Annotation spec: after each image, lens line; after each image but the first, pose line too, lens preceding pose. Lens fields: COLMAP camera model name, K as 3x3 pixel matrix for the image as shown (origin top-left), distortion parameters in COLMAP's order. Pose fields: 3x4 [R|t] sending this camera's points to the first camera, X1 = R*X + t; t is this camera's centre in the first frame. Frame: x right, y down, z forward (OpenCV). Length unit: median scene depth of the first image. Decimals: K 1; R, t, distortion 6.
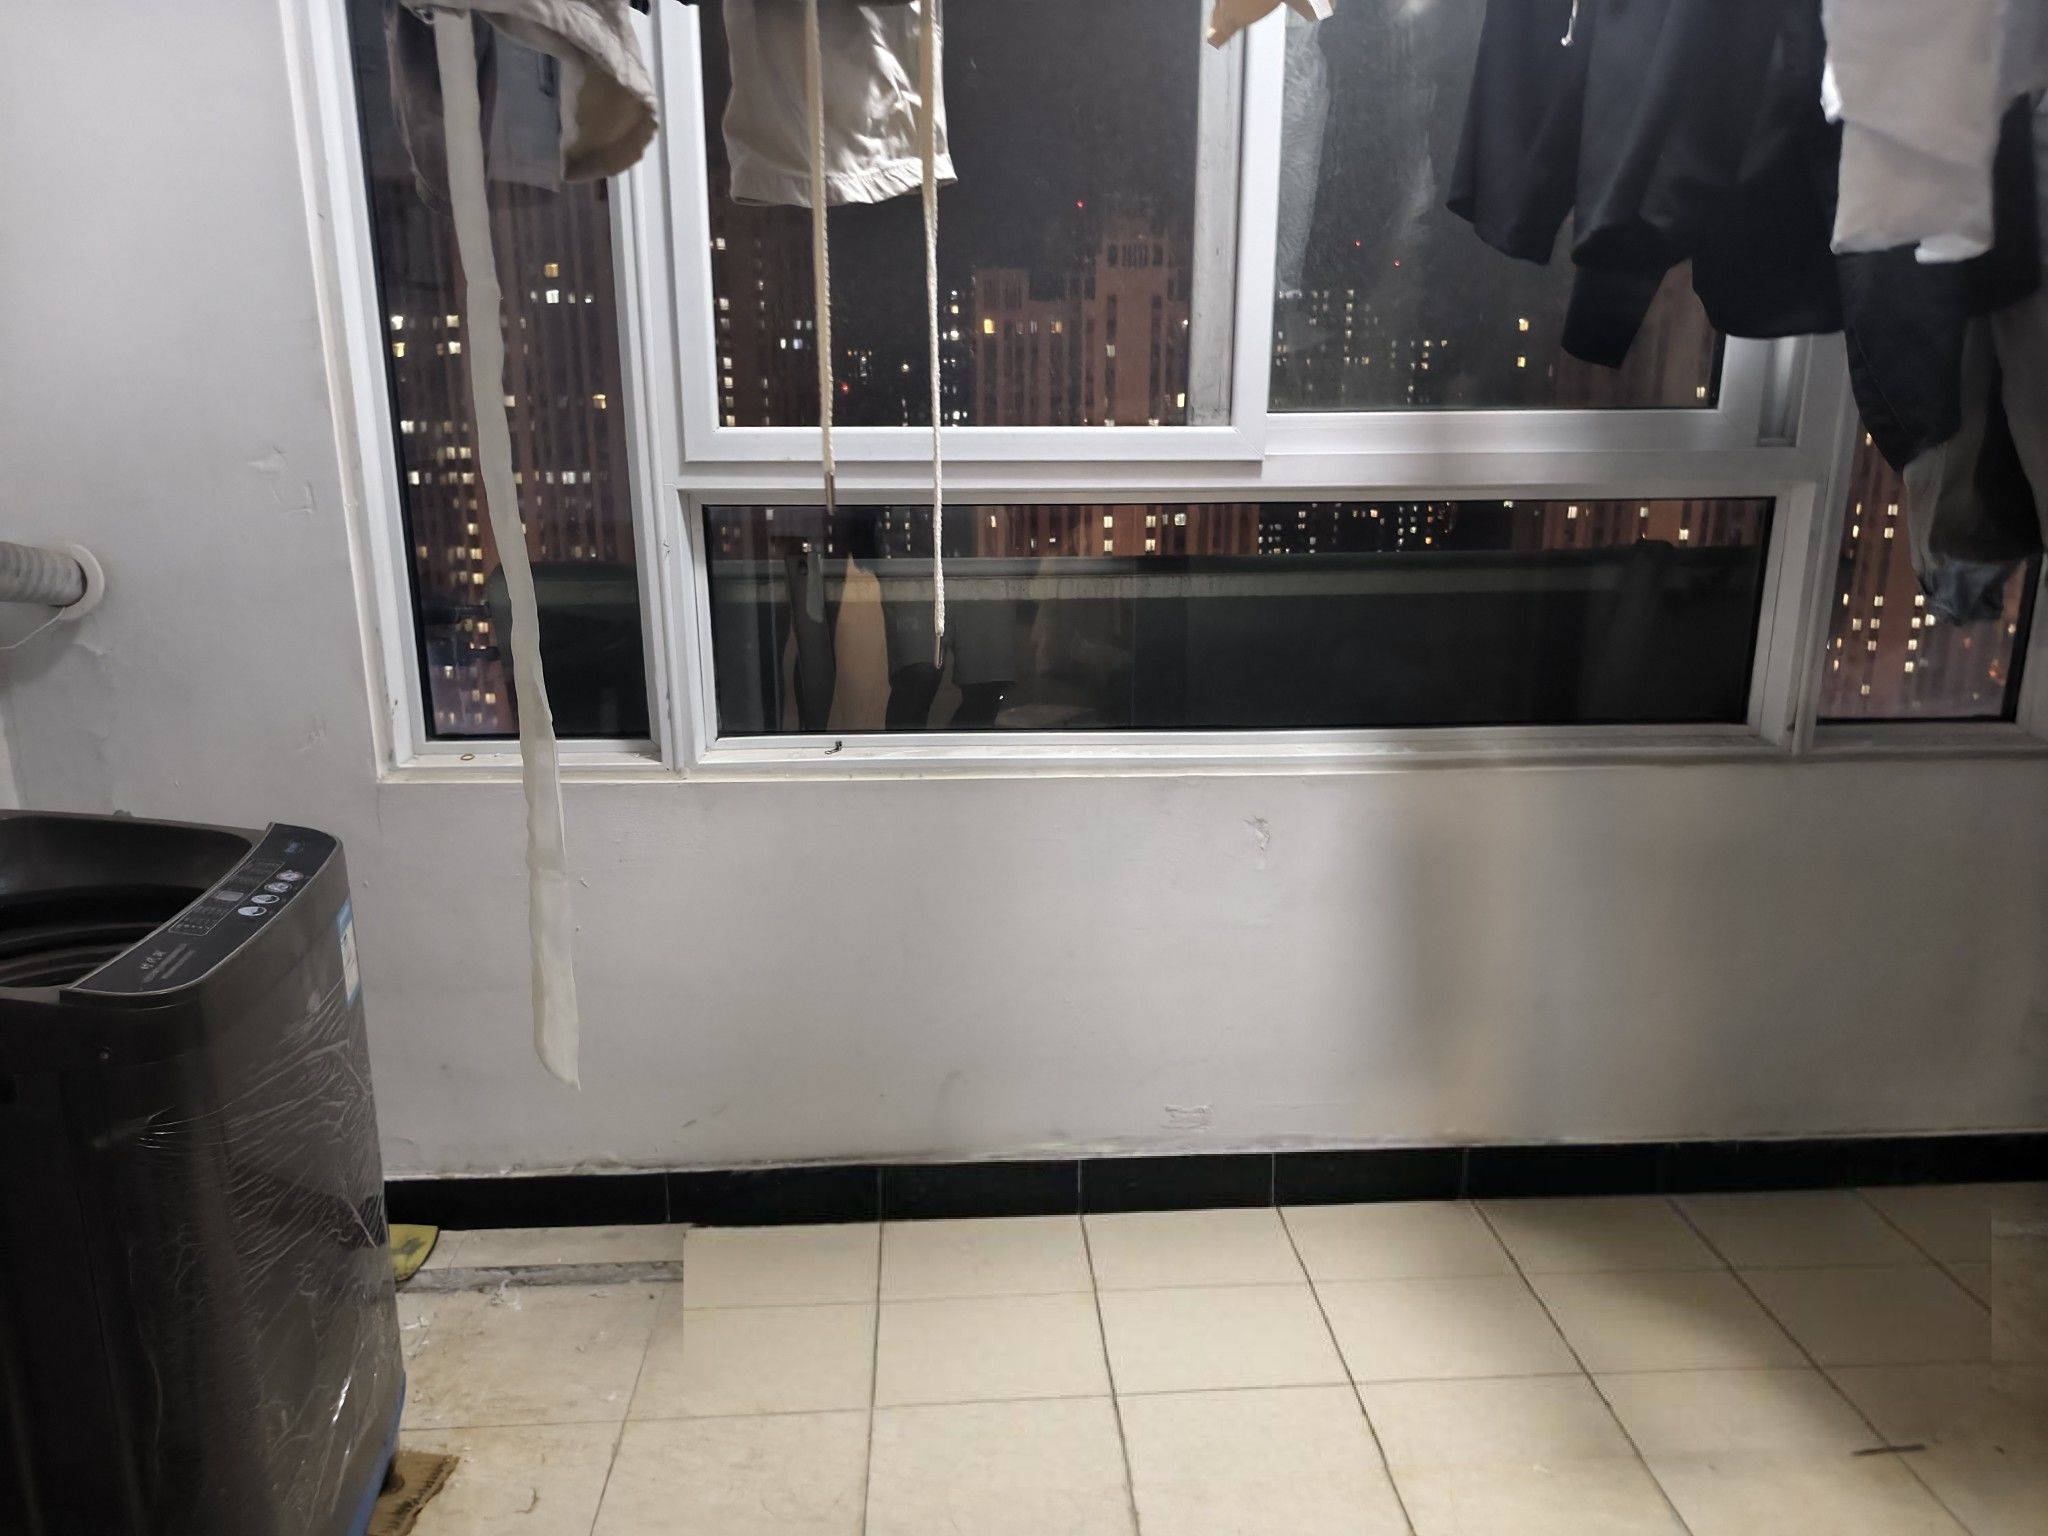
lens RADIAL K [[1392.8, 0, 1031.8], [0, 1392.8, 762.9], [0, 0, 1]] dist [-0.005853, -0.015243]
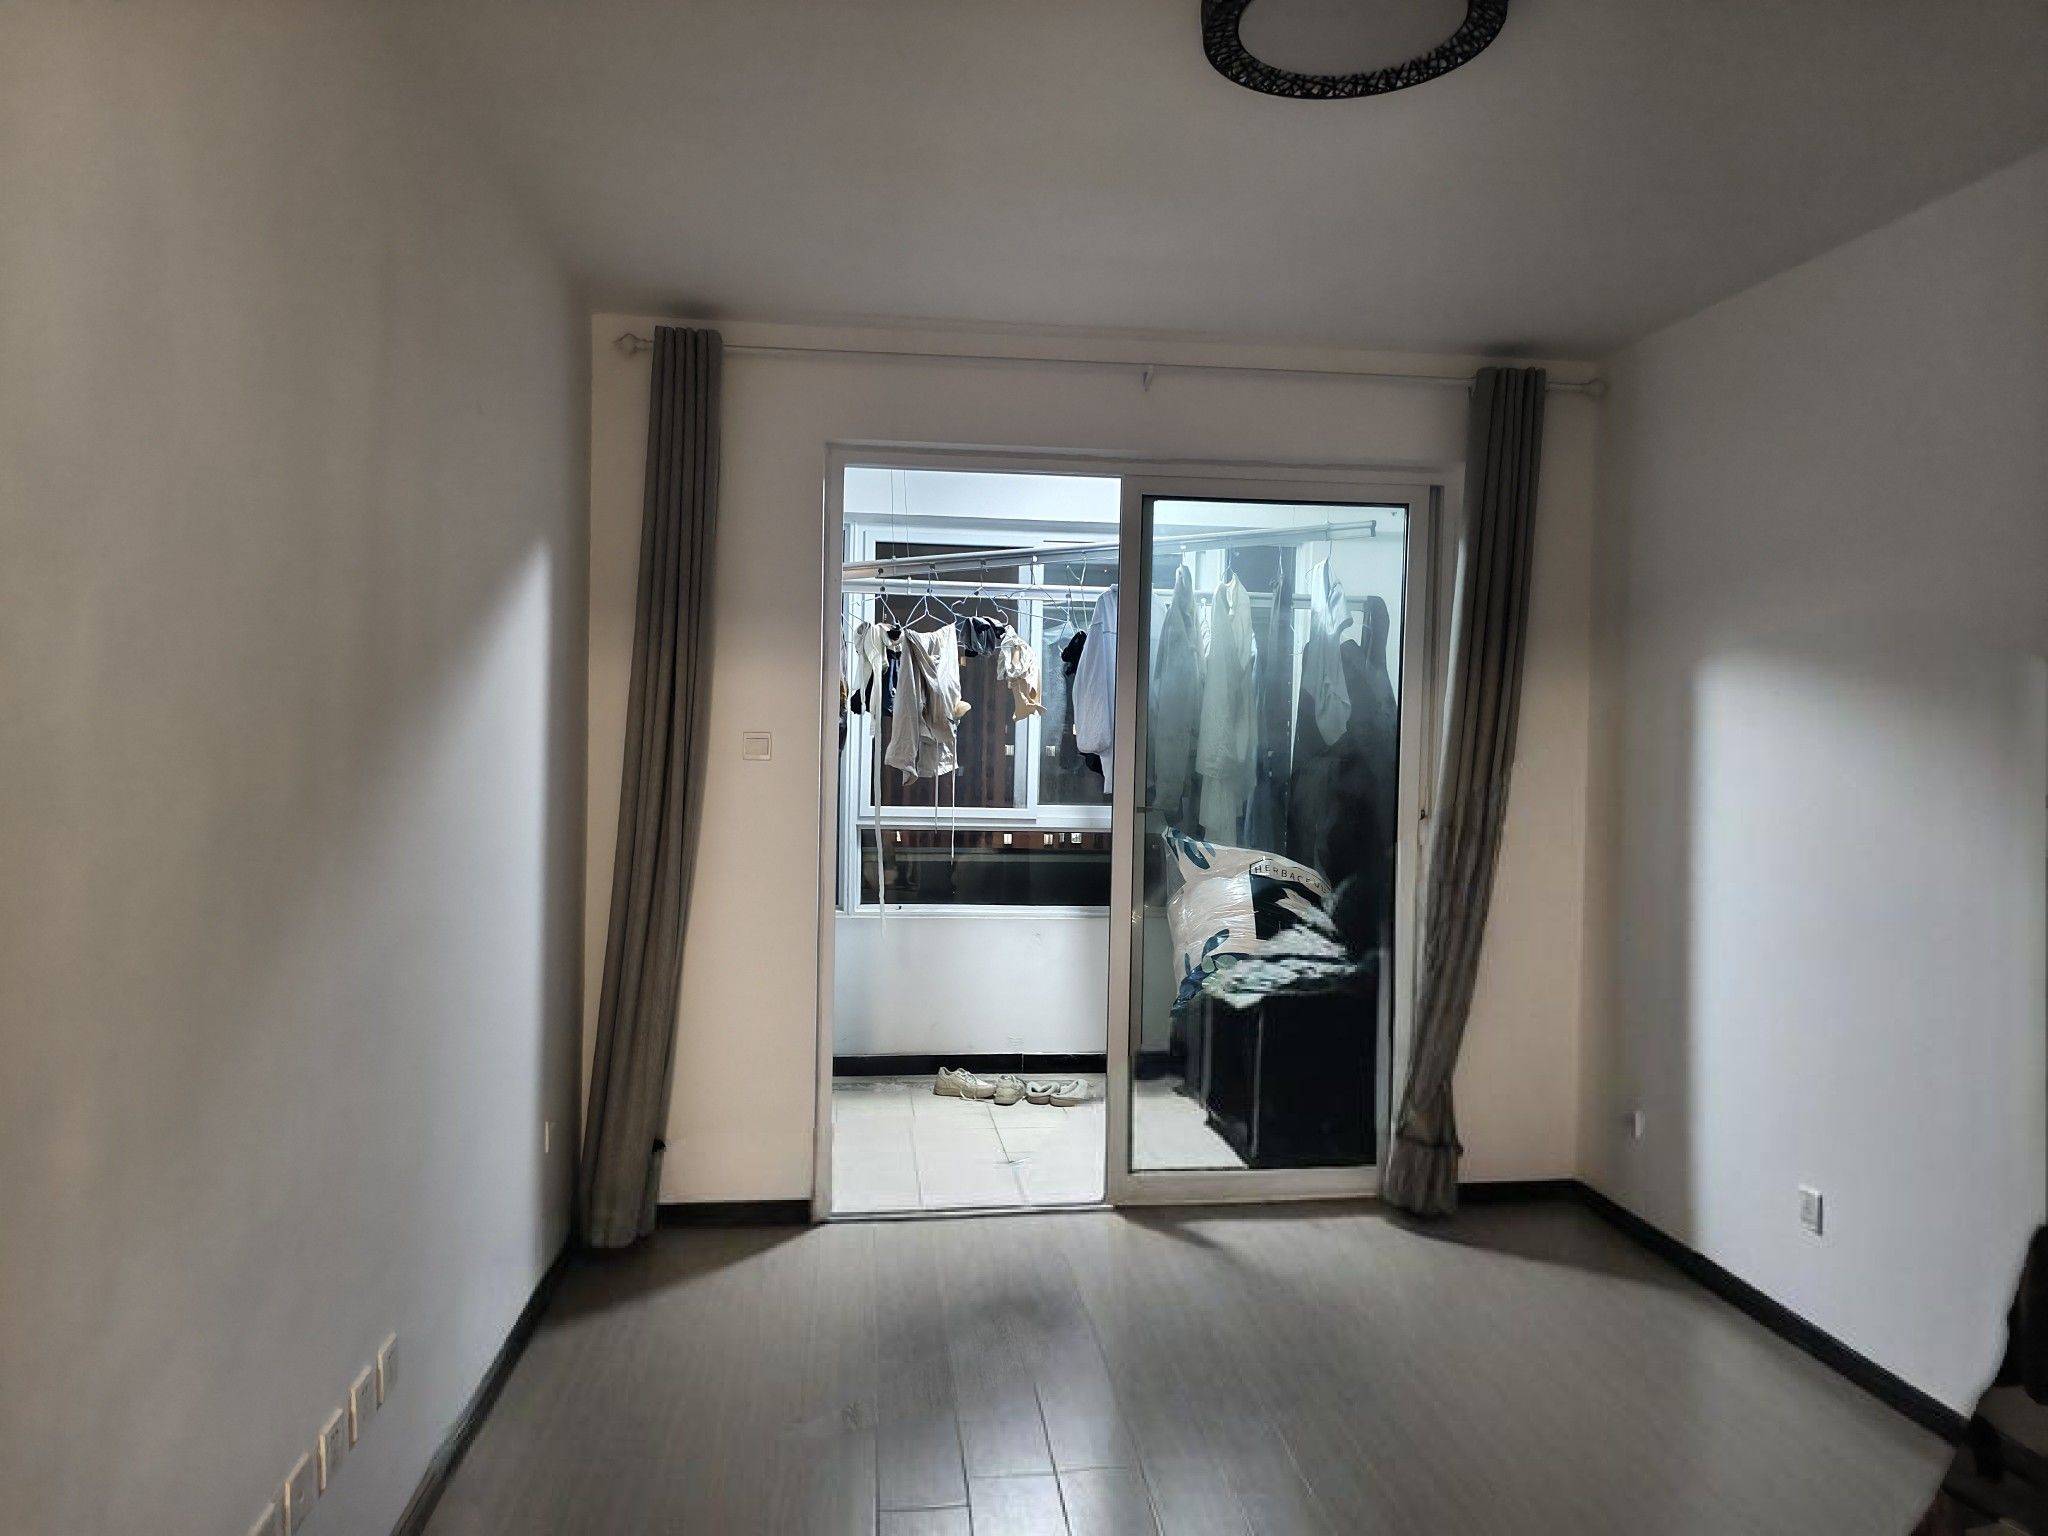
lens RADIAL K [[1392.8, 0, 1027.2], [0, 1392.8, 766.2], [0, 0, 1]] dist [-0.005853, -0.015243]
pose [[0.997541, 0.021241, 0.066788, -0.079177], [-0.005513, 0.973796, -0.227357, 0.408589], [-0.069868, 0.226429, 0.971519, -2.218568]]
